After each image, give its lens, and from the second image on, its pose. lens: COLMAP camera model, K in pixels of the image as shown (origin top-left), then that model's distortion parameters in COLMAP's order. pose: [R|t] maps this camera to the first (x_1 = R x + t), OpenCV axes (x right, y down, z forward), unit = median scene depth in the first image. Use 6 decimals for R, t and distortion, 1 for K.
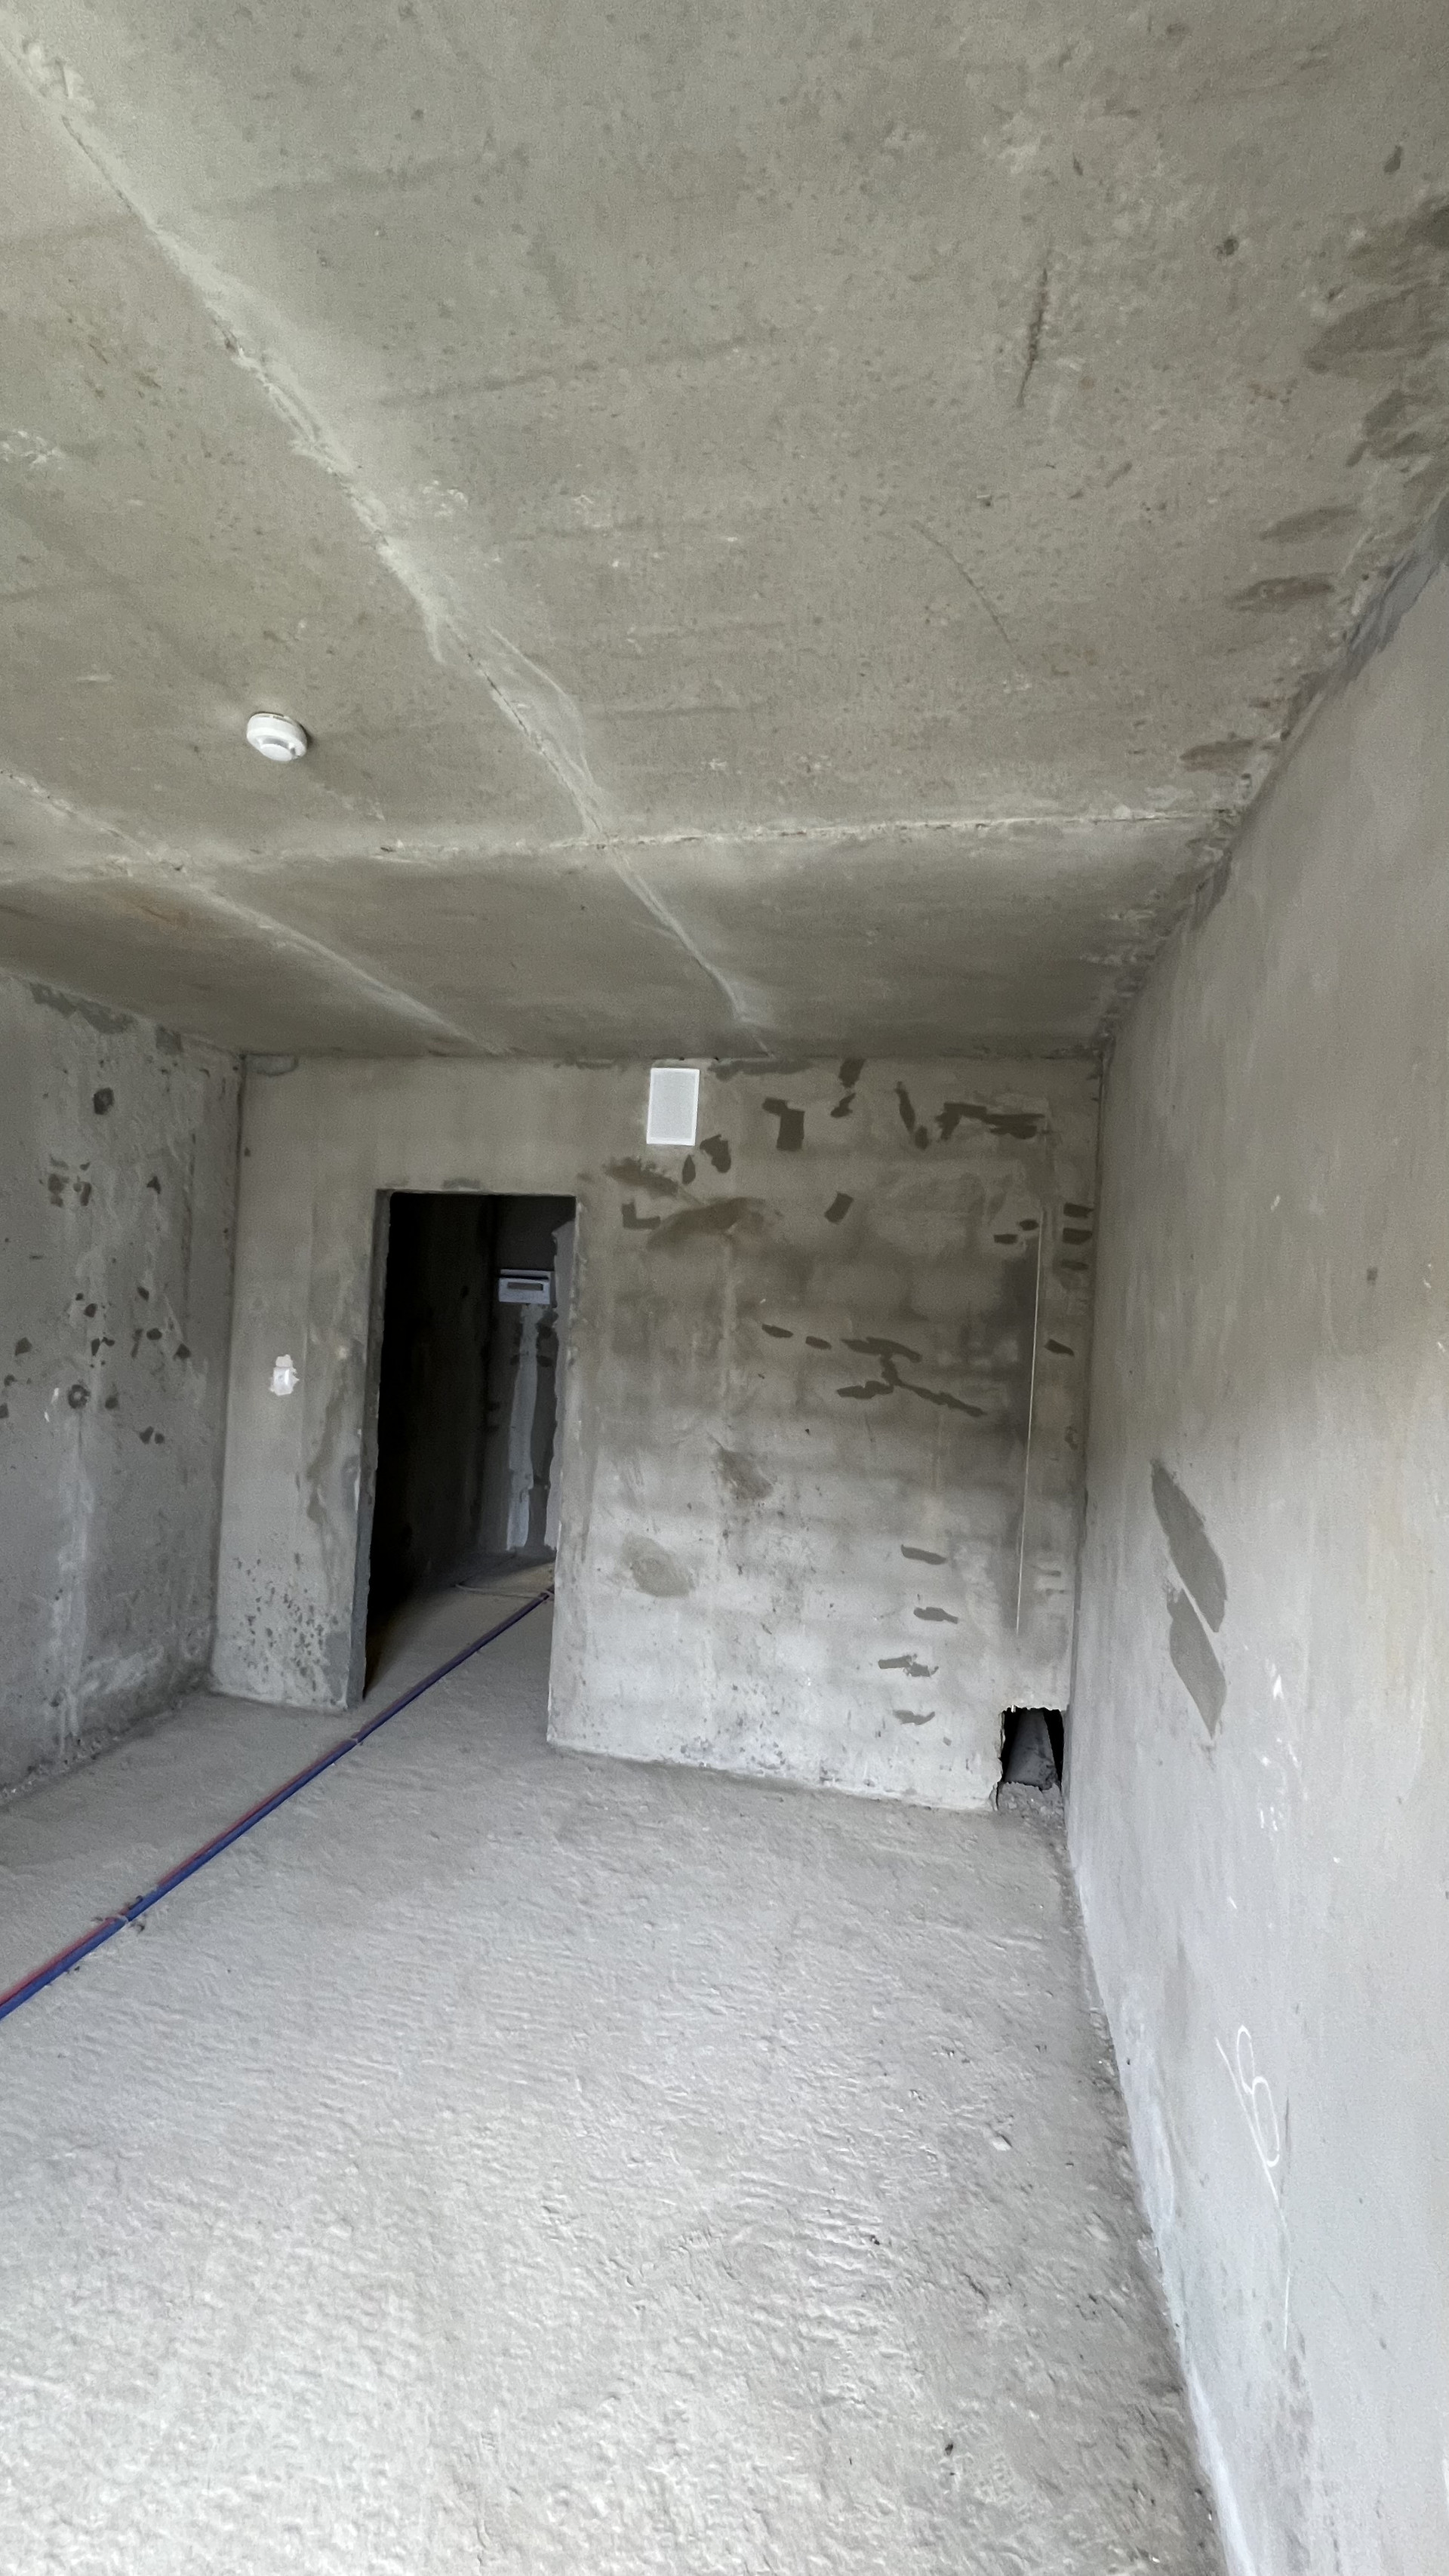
lens RADIAL K [[1017.5, 0, 730.3], [0, 1017.5, 1287.2], [0, 0, 1]] dist [-0.003149, 0.000384]
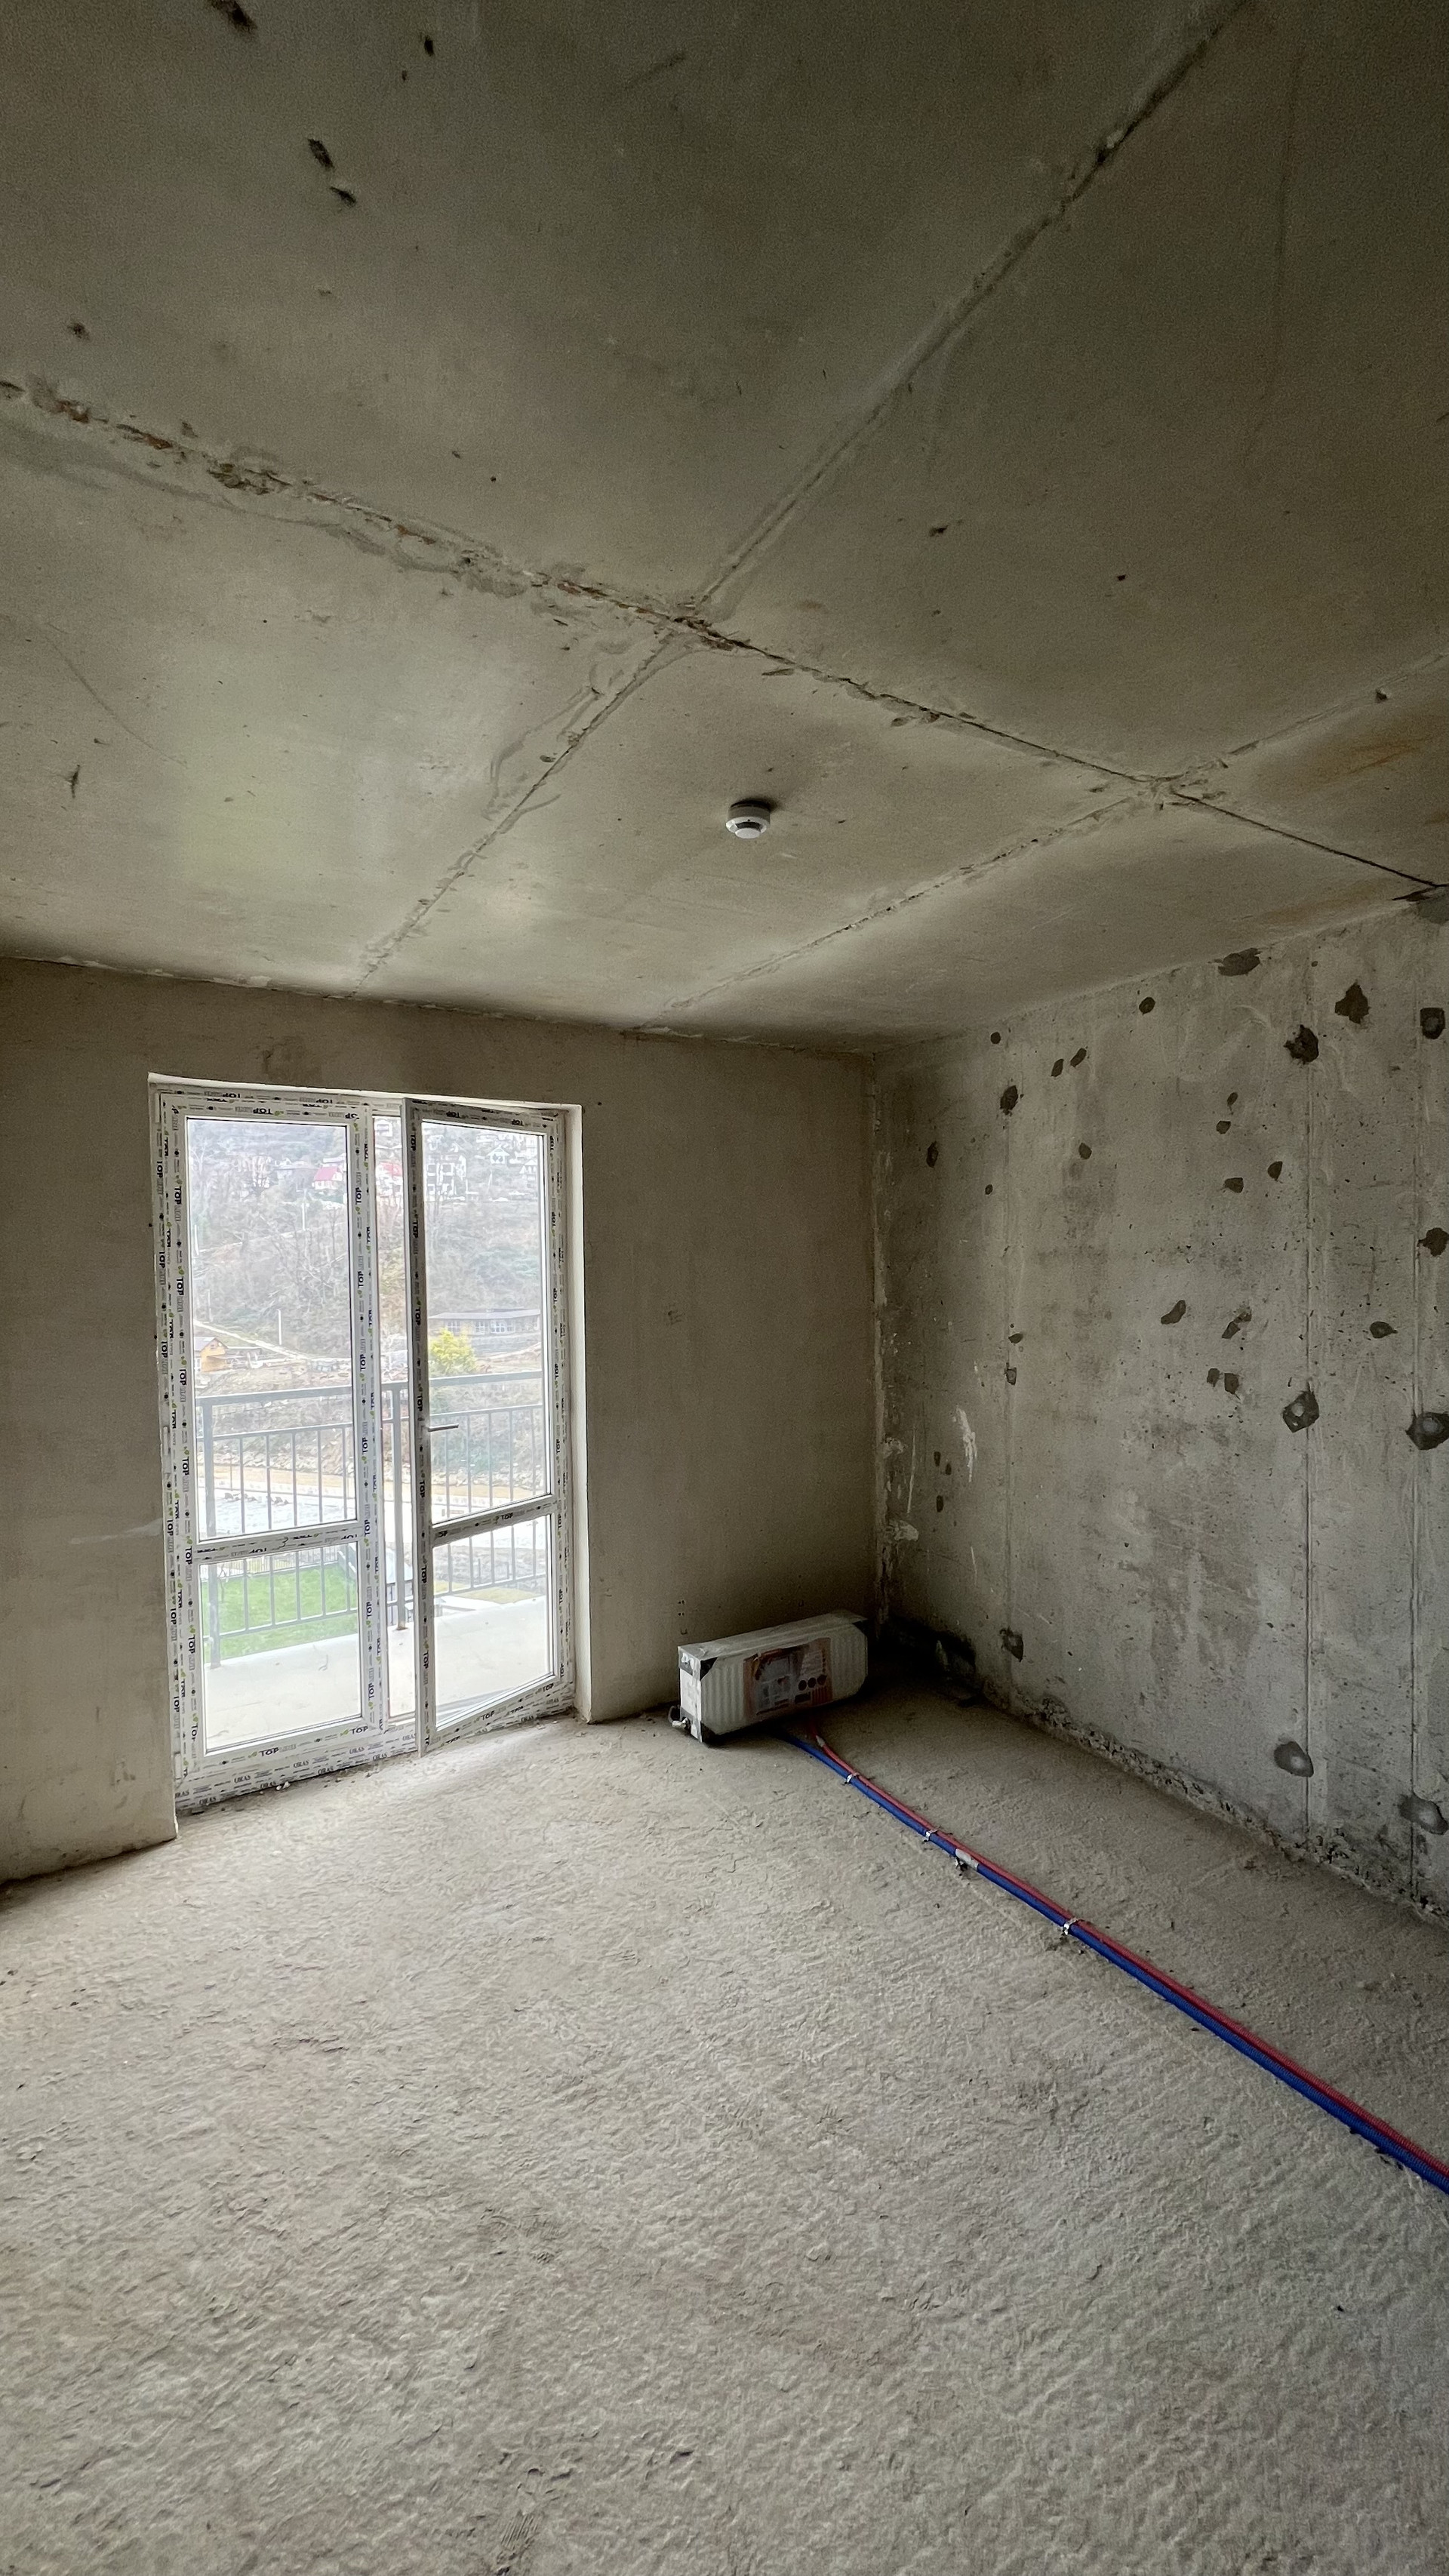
lens RADIAL K [[1017.5, 0, 729.0], [0, 1017.5, 1282.6], [0, 0, 1]] dist [-0.003149, 0.000384]
pose [[-0.724839, -0.026151, -0.688422, 0.389264], [-0.019257, 0.999658, -0.017699, 0.040046], [0.688649, 0.000428, -0.725095, 1.774341]]
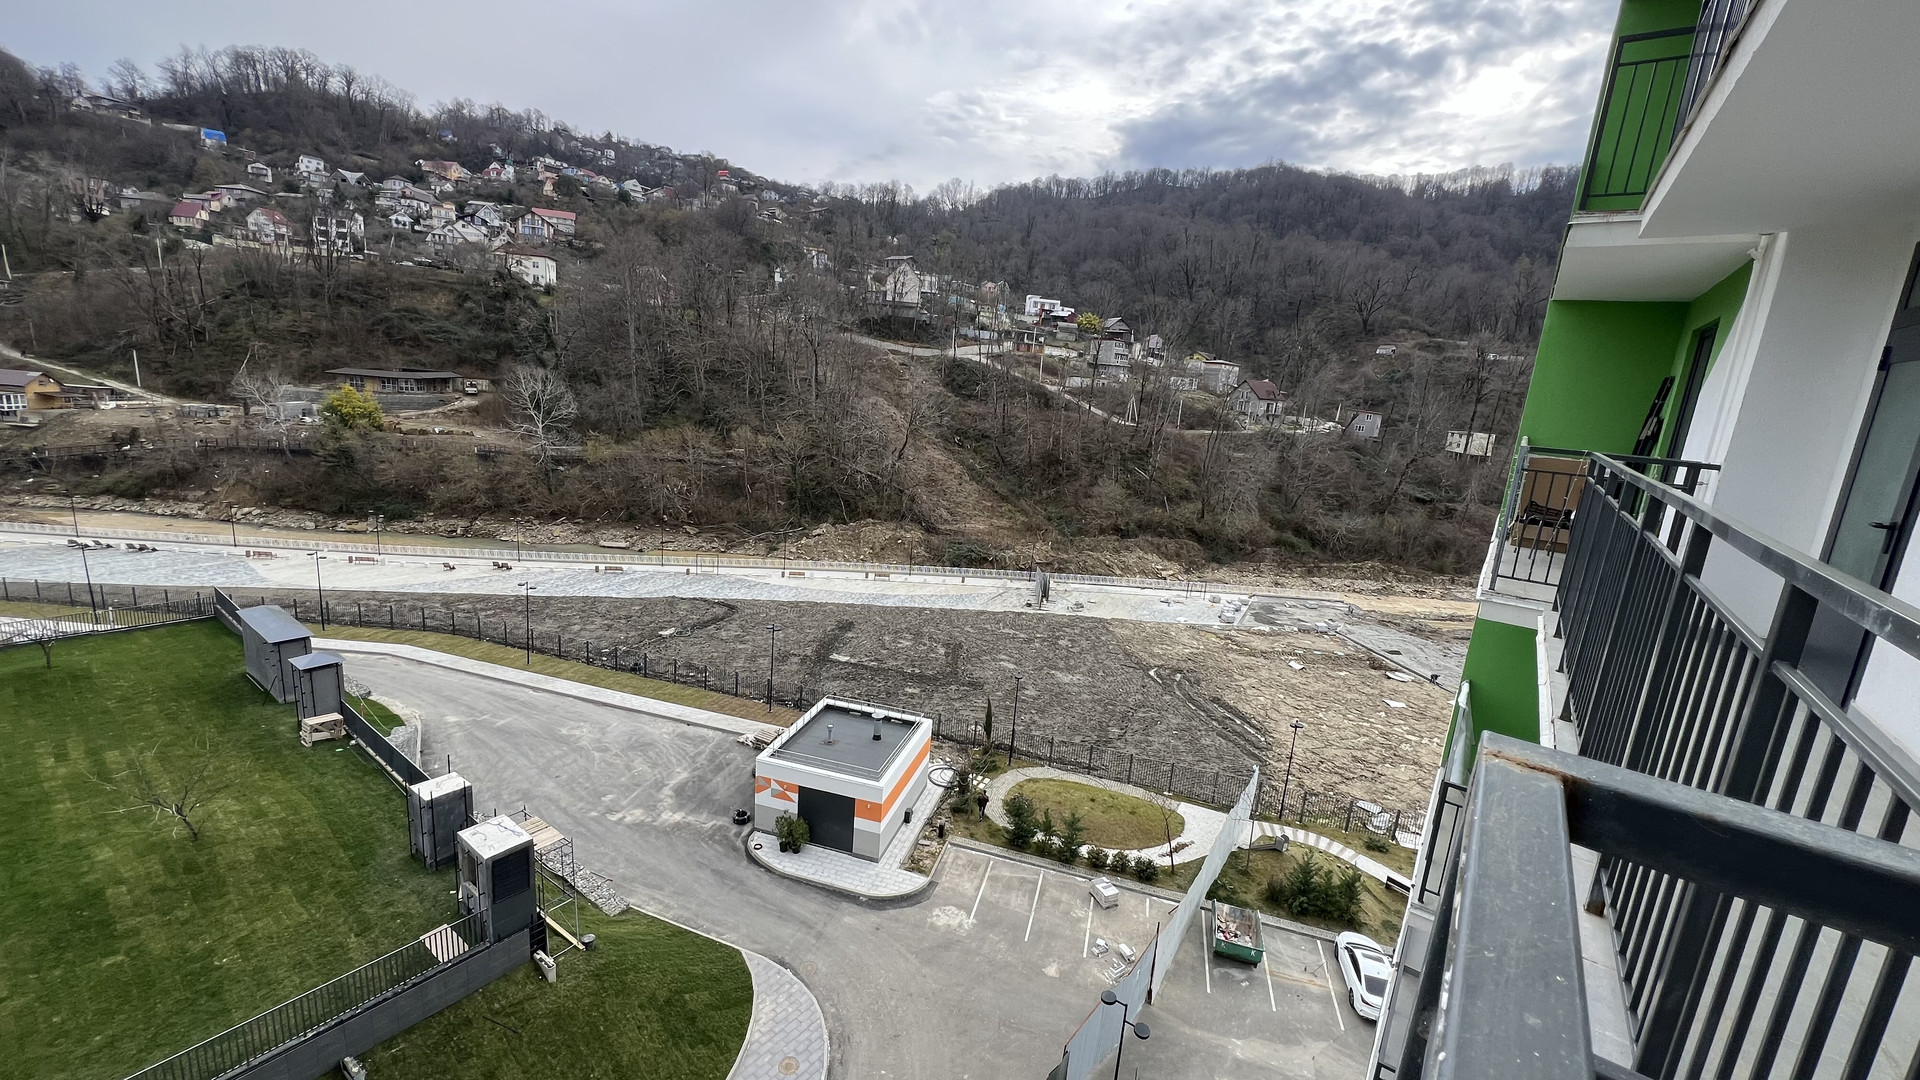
lens RADIAL K [[758.4, 0, 958.1], [0, 758.4, 536.5], [0, 0, 1]] dist [-0.003149, 0.000384]
pose [[-0.403202, 0.112781, -0.908135, 0.377599], [-0.095566, 0.981761, 0.164355, 0.039370], [0.910107, 0.153054, -0.385070, 1.760485]]
